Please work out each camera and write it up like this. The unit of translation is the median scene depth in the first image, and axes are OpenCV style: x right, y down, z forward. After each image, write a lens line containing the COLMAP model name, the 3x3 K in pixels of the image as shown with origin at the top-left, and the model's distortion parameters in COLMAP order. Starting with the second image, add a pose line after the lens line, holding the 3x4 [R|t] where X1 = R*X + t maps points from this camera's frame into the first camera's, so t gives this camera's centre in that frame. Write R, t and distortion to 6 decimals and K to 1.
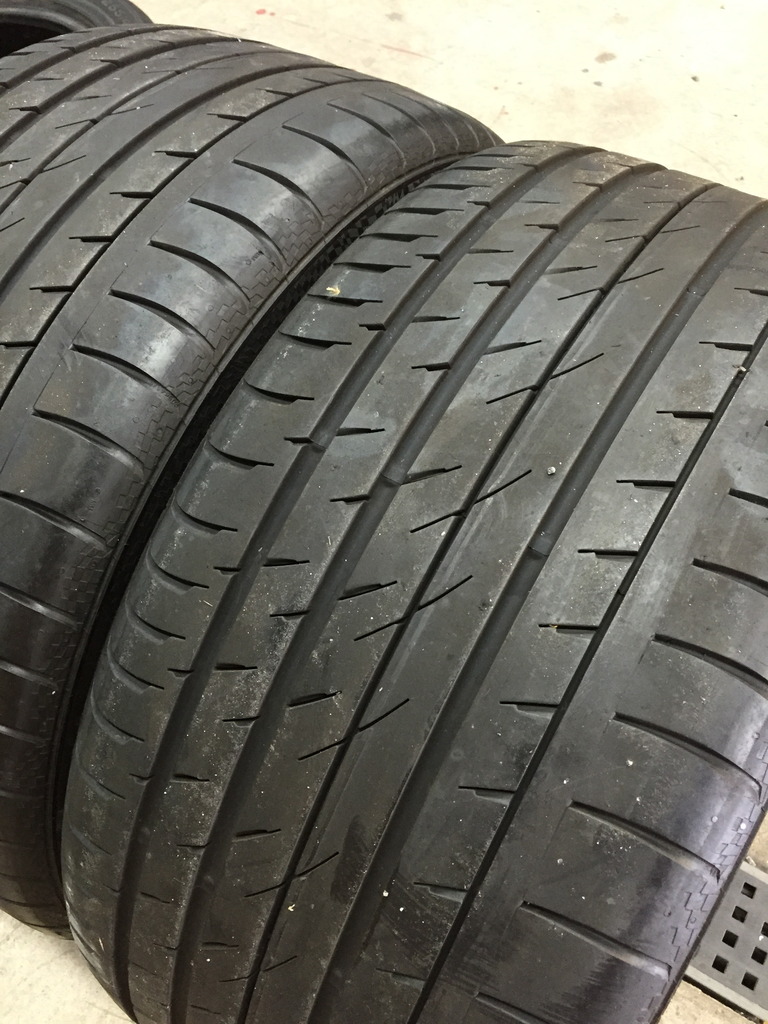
lens RADIAL K [[883.8, 0, 391.9], [0, 883.8, 510.7], [0, 0, 1]] dist [0.073717, -0.107848]
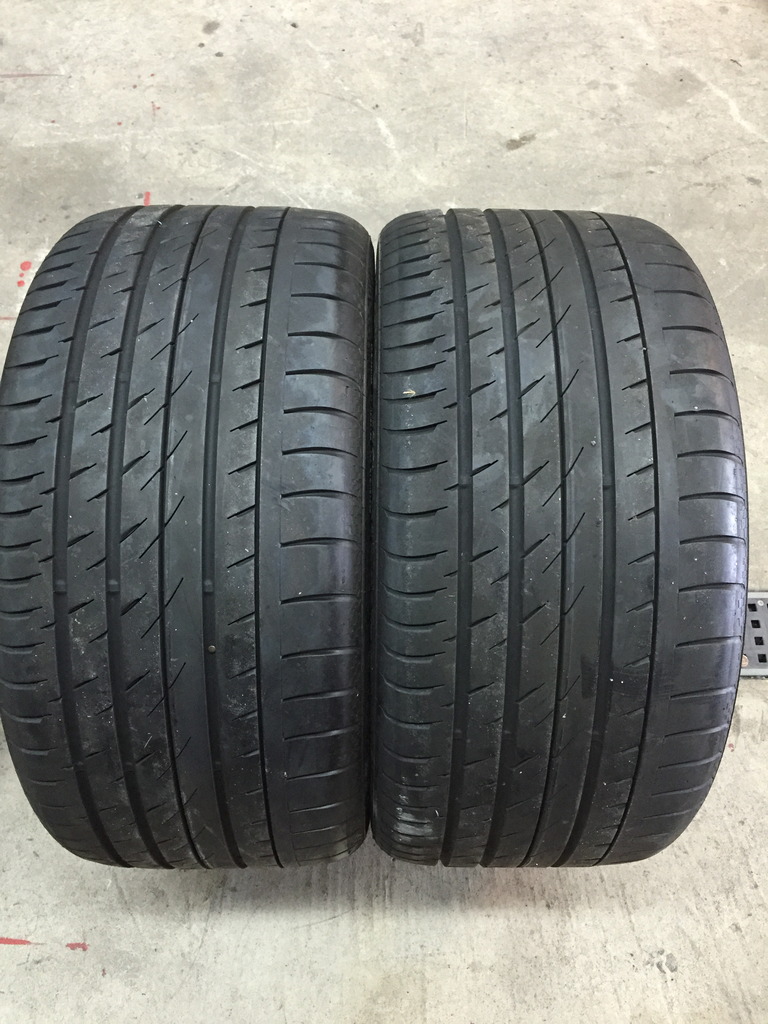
lens RADIAL K [[883.8, 0, 391.9], [0, 883.8, 510.7], [0, 0, 1]] dist [0.073717, -0.107848]
pose [[0.838460, -0.454166, 0.301194, -0.740654], [0.411788, 0.890015, 0.195712, -0.423043], [-0.356954, -0.040069, 0.933262, -0.548863]]
